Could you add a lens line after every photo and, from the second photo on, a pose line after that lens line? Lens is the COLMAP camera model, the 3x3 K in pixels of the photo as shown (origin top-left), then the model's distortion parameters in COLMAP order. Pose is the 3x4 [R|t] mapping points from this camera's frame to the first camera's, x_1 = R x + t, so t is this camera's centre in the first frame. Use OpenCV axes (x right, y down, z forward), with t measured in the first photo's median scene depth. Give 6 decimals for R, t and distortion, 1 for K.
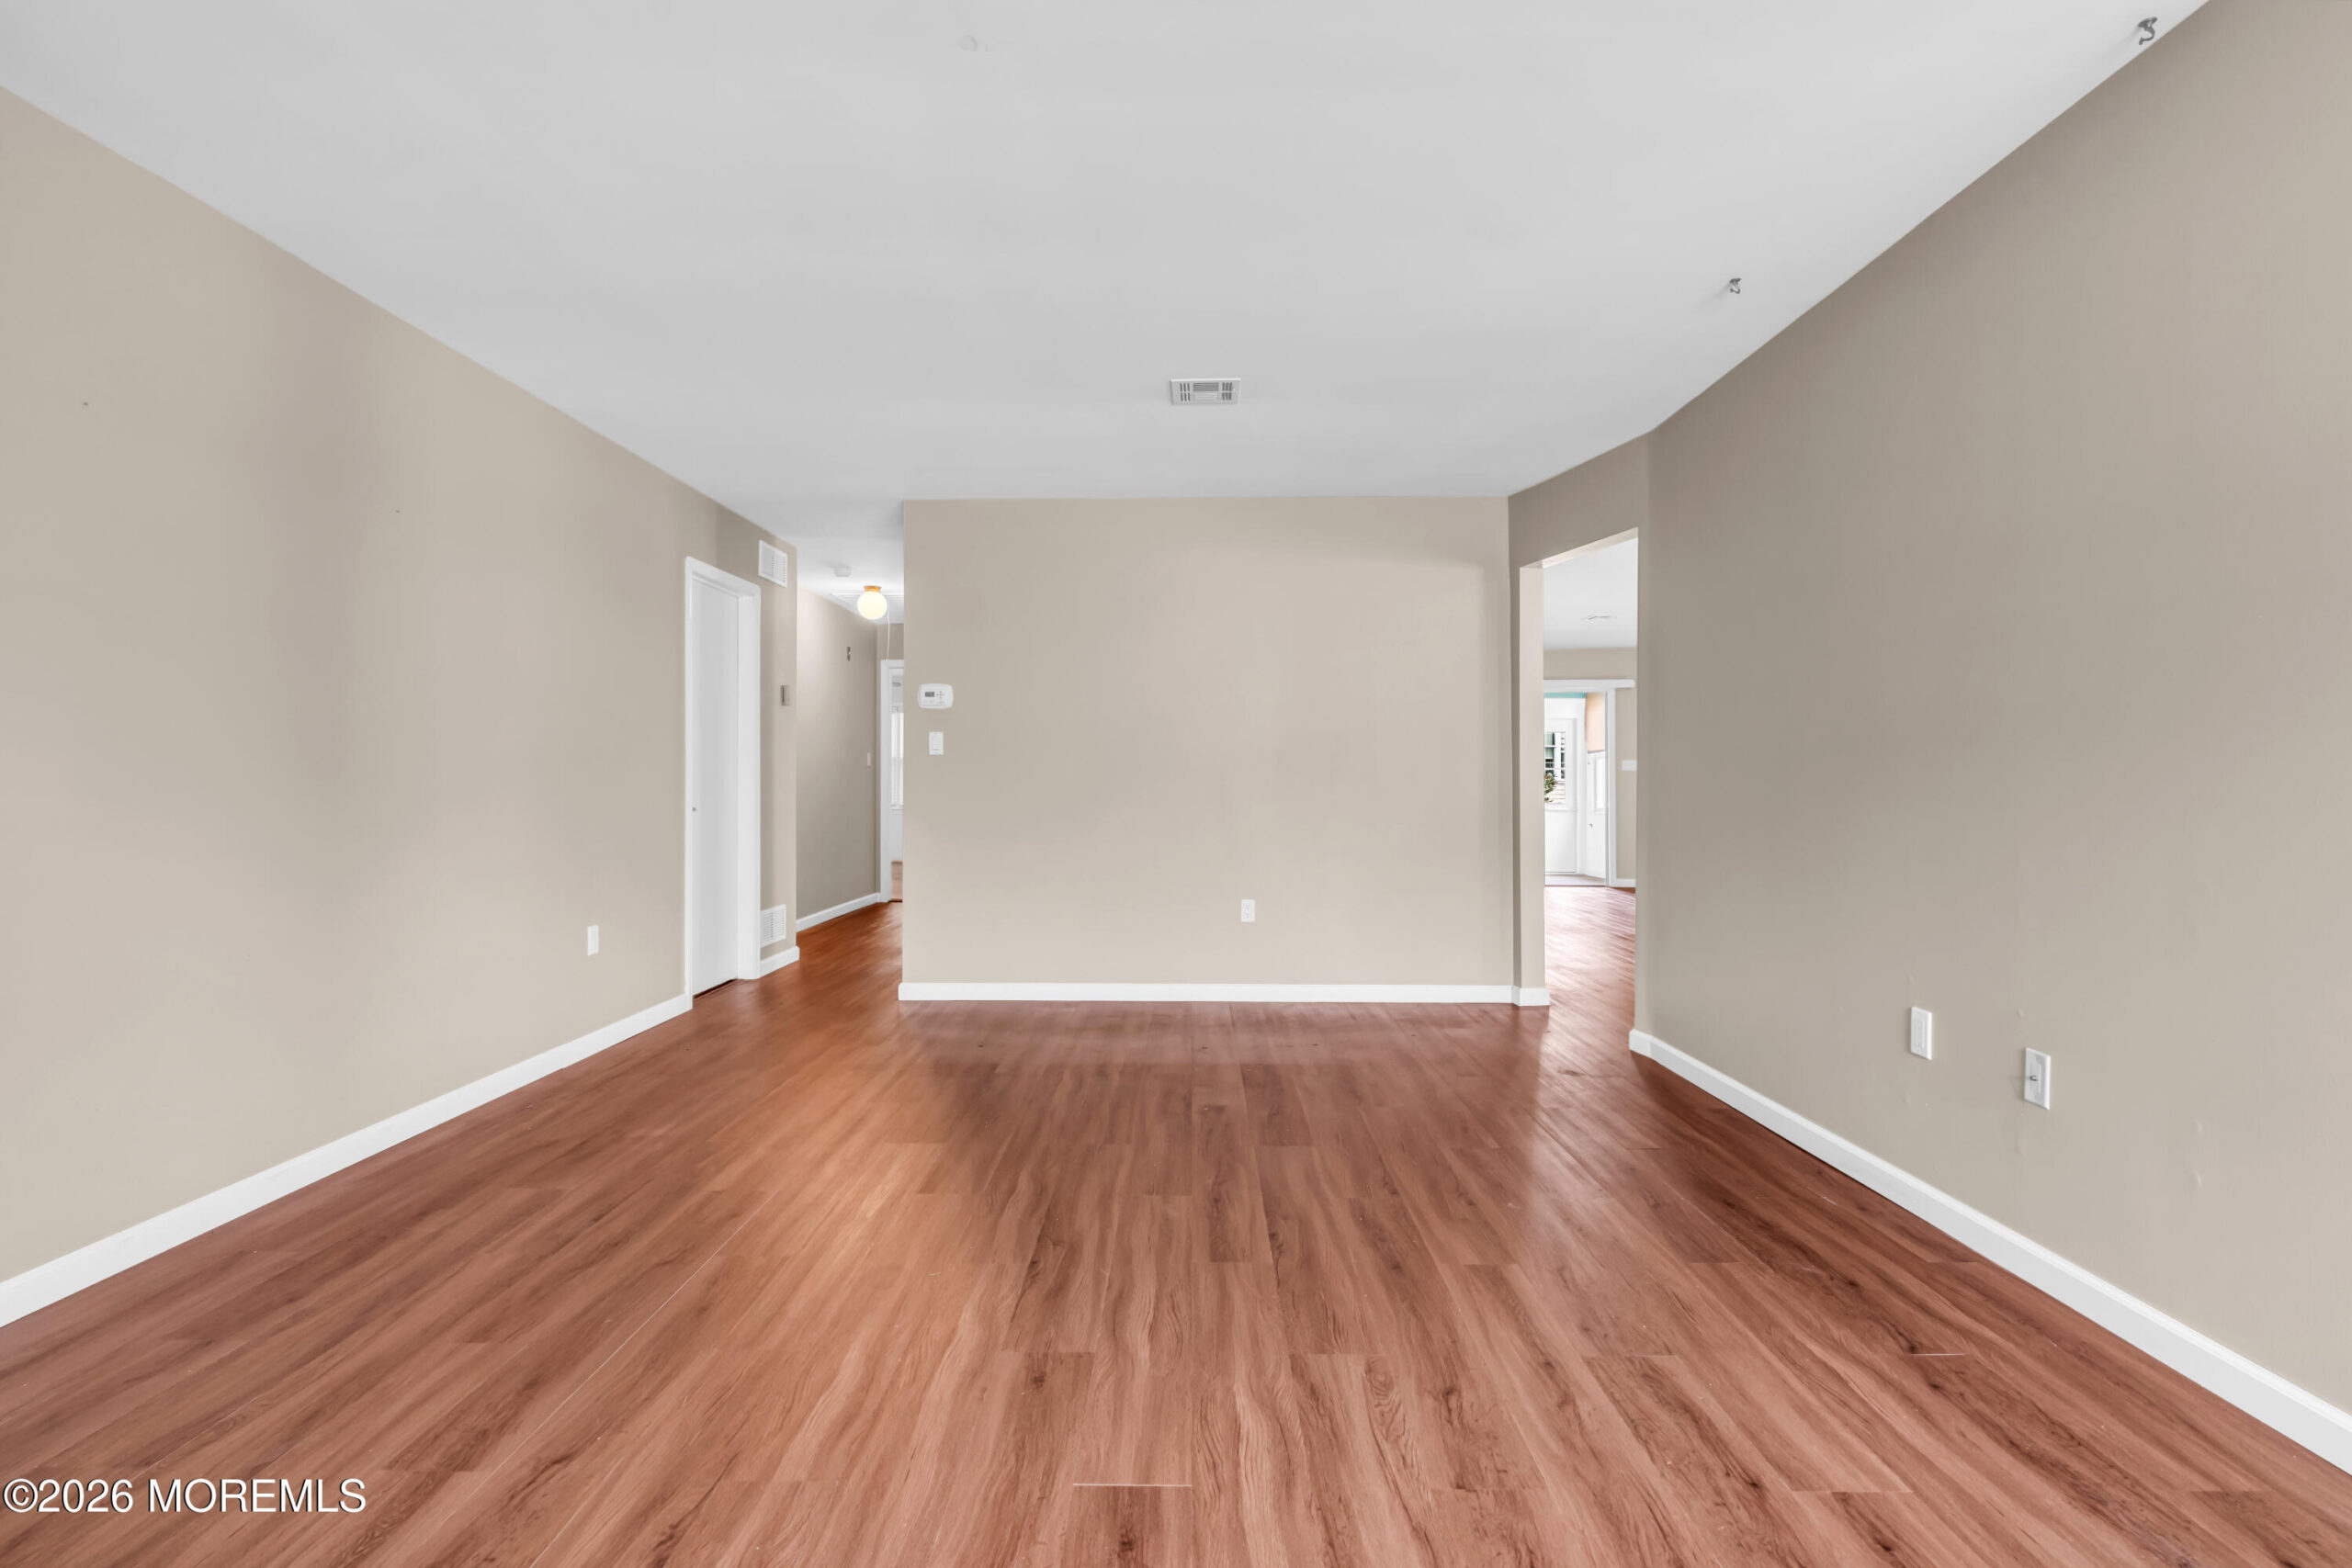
lens RADIAL K [[1127.8, 0, 1177.7], [0, 1127.8, 767.9], [0, 0, 1]] dist [0.000448, 0.000734]
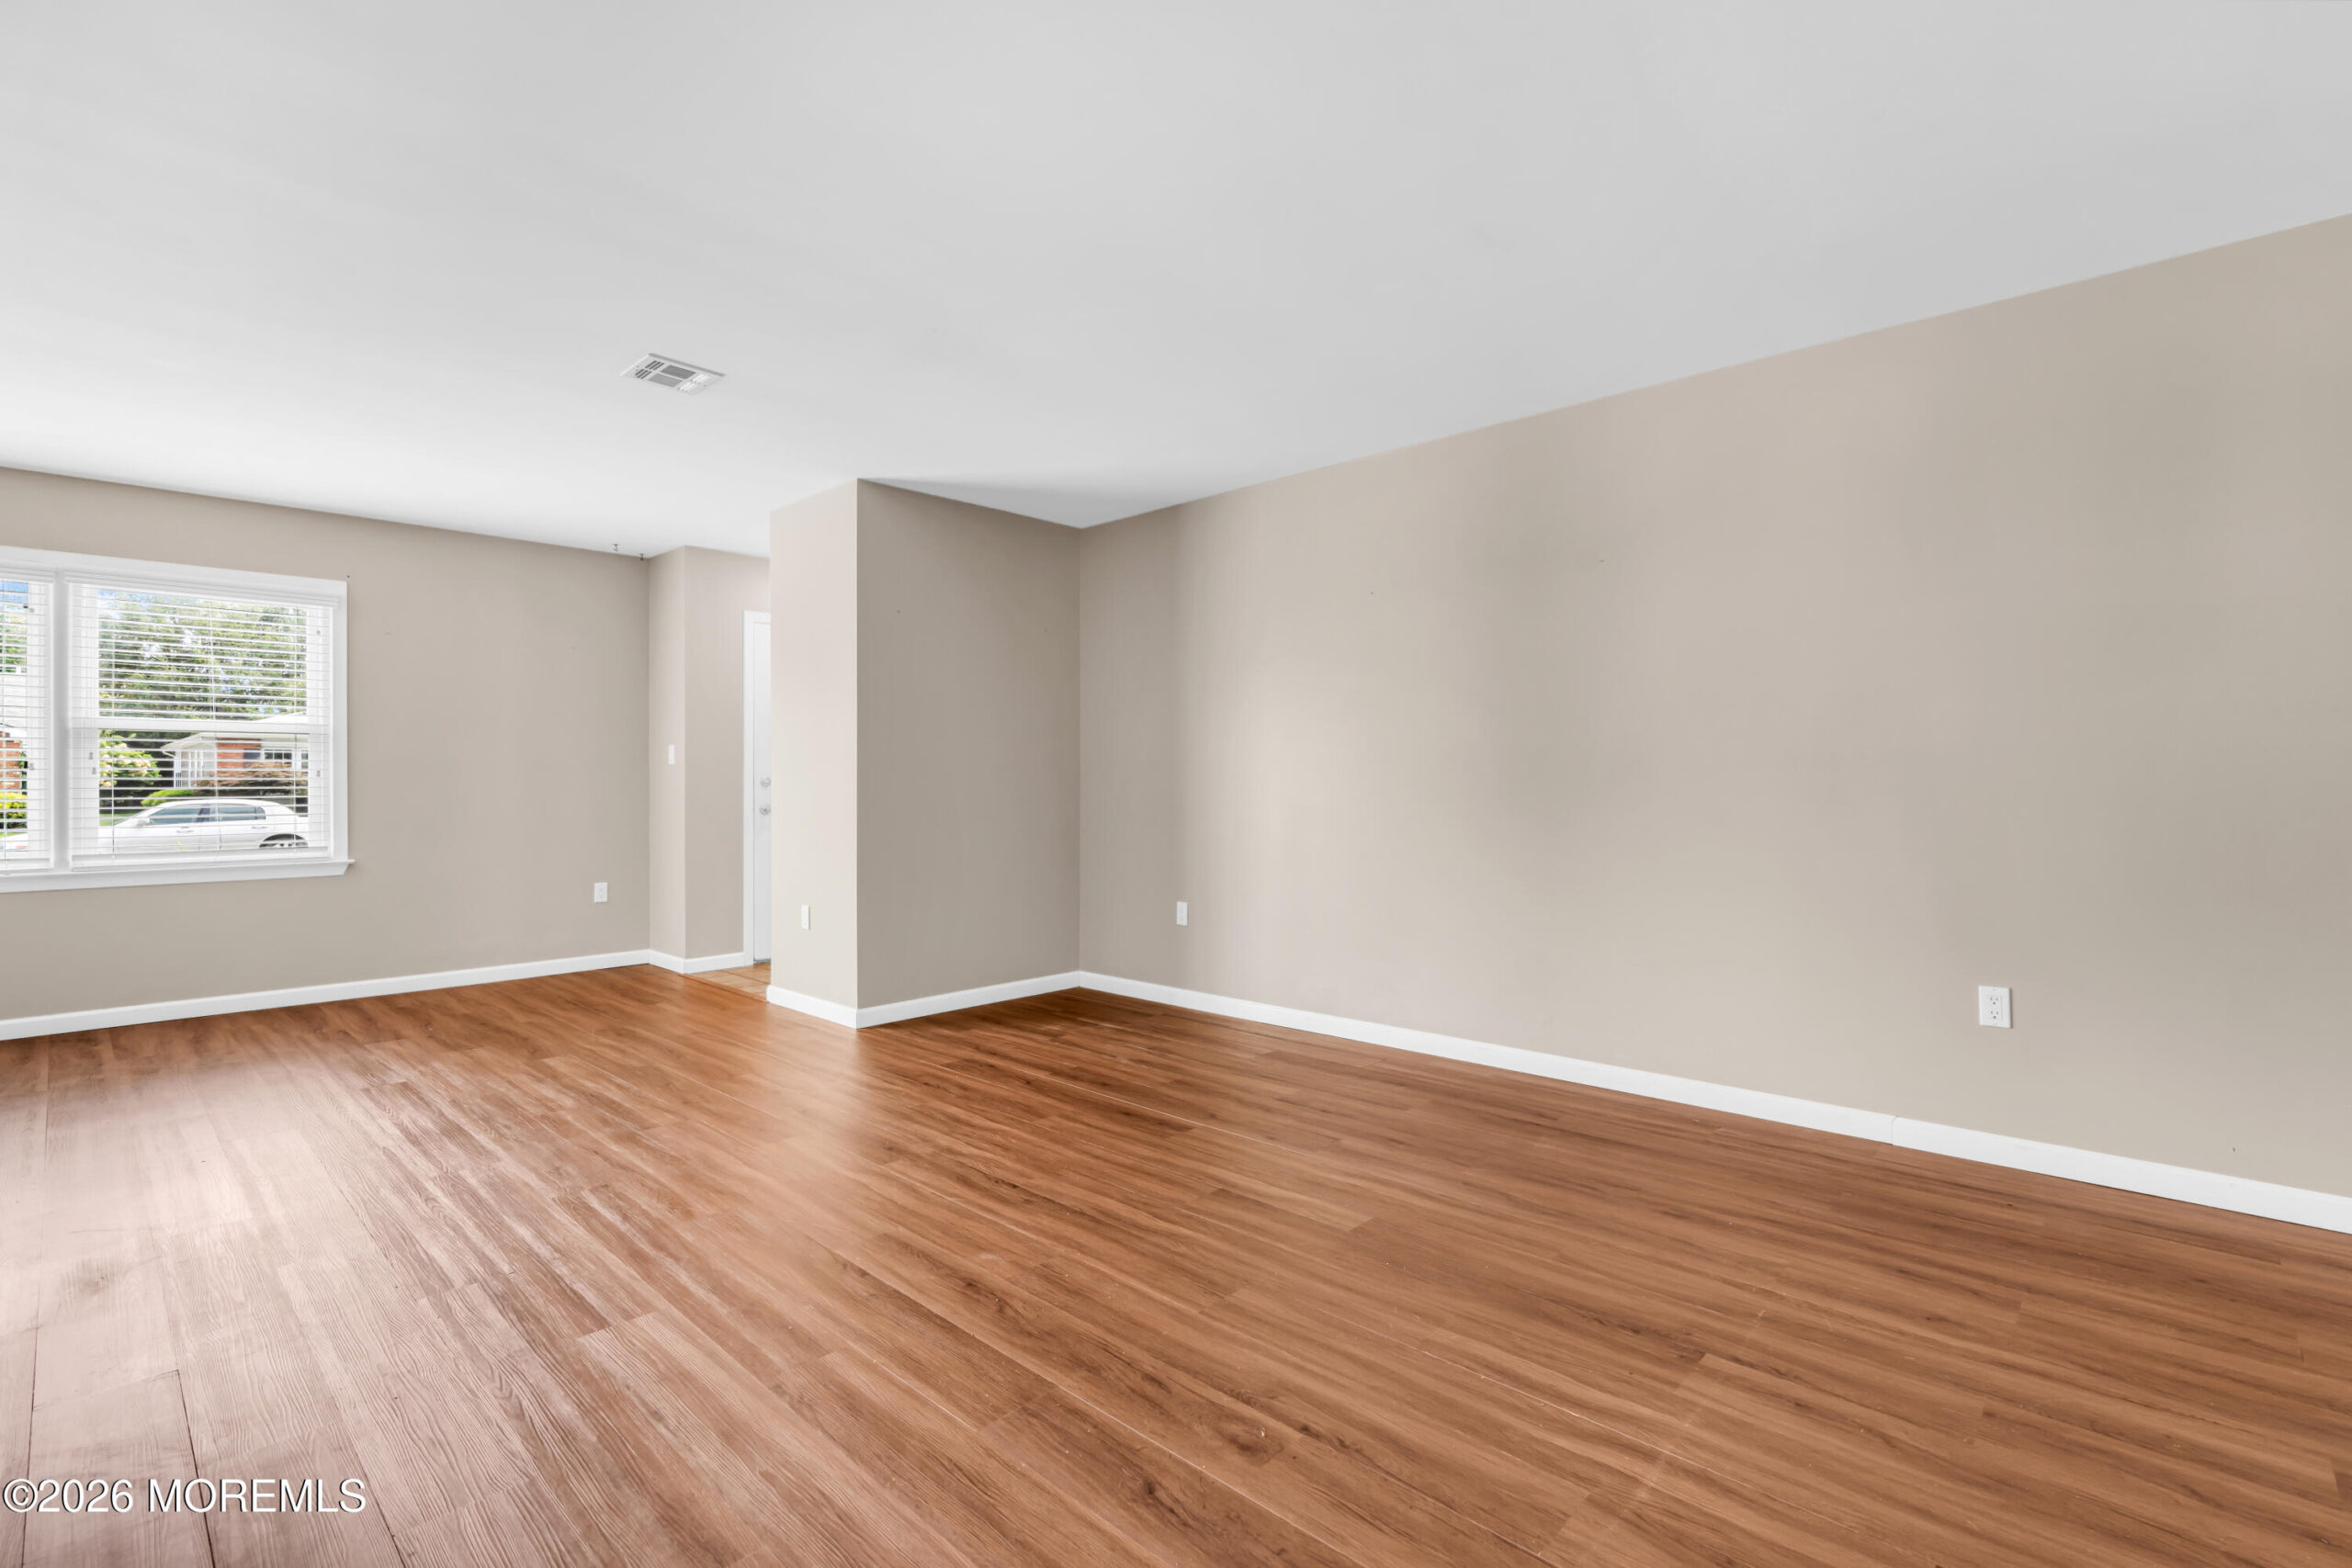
lens RADIAL K [[1064.9, 0, 1132.2], [0, 1064.9, 780.5], [0, 0, 1]] dist [-0.002864, 0.000161]
pose [[-0.699297, -0.000154, -0.714831, 0.573050], [0.008461, 0.999928, -0.008493, 0.021988], [0.714781, -0.011987, -0.699246, 1.834866]]
